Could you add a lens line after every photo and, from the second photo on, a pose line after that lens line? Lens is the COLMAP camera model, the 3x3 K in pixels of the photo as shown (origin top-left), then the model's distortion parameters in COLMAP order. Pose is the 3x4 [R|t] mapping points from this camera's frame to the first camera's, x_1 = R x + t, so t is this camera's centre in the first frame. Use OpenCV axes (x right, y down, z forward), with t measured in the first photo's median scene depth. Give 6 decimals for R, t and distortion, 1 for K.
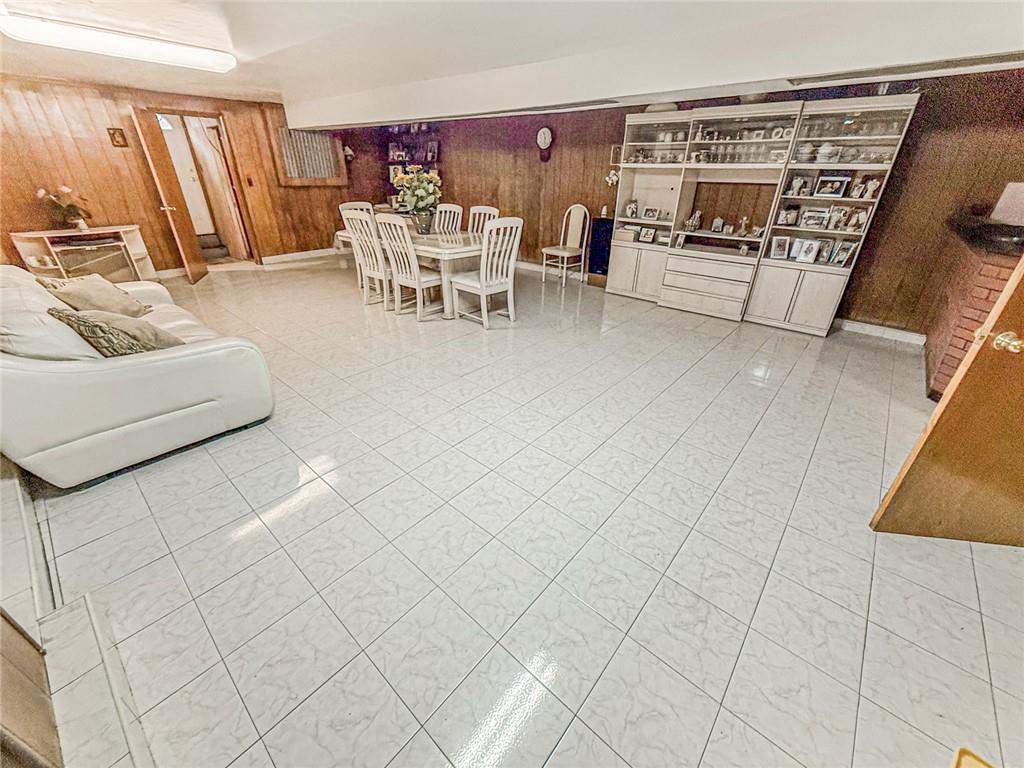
lens RADIAL K [[409.5, 0, 515.9], [0, 409.5, 387.1], [0, 0, 1]] dist [0.000943, -0.000027]
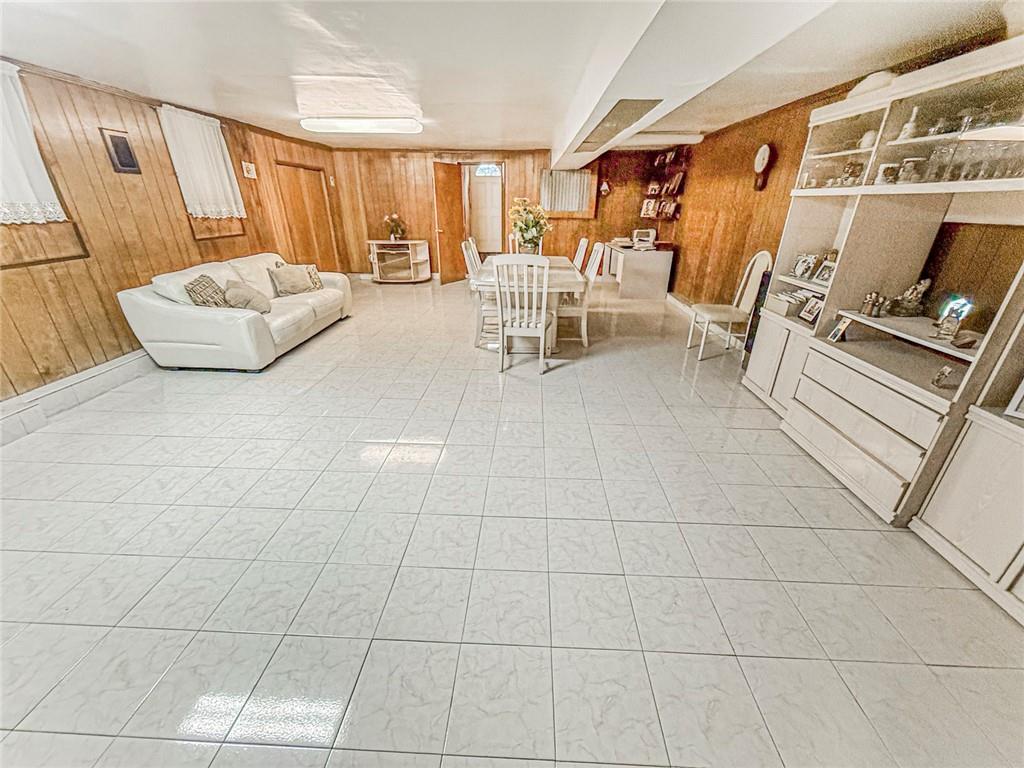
lens RADIAL K [[409.5, 0, 515.9], [0, 409.5, 387.1], [0, 0, 1]] dist [0.000943, -0.000027]
pose [[0.621092, 0.316331, -0.717063, 0.548108], [-0.366114, 0.926068, 0.091419, -0.183656], [0.692969, 0.205747, 0.690987, 0.362726]]
